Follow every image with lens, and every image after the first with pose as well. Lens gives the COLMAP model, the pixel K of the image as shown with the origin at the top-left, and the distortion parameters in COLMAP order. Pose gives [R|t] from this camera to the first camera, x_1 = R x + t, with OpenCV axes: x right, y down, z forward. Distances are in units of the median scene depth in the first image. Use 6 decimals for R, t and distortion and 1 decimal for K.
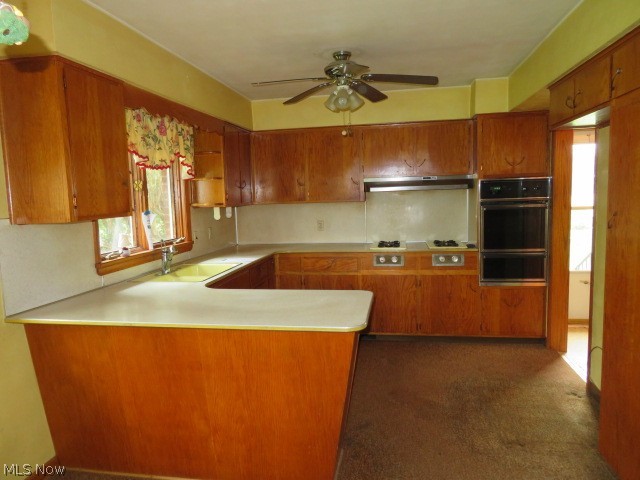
lens RADIAL K [[457.0, 0, 321.1], [0, 457.0, 241.3], [0, 0, 1]] dist [-0.009775, 0.002396]
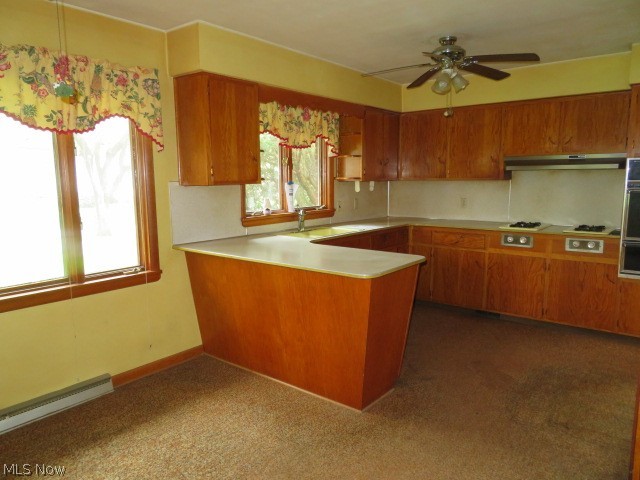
lens RADIAL K [[457.0, 0, 317.8], [0, 457.0, 238.7], [0, 0, 1]] dist [-0.009775, 0.002396]
pose [[0.881016, 0.087097, -0.464999, 0.288234], [-0.068308, 0.996027, 0.057142, 0.013797], [0.468129, -0.018580, 0.883465, -0.088627]]
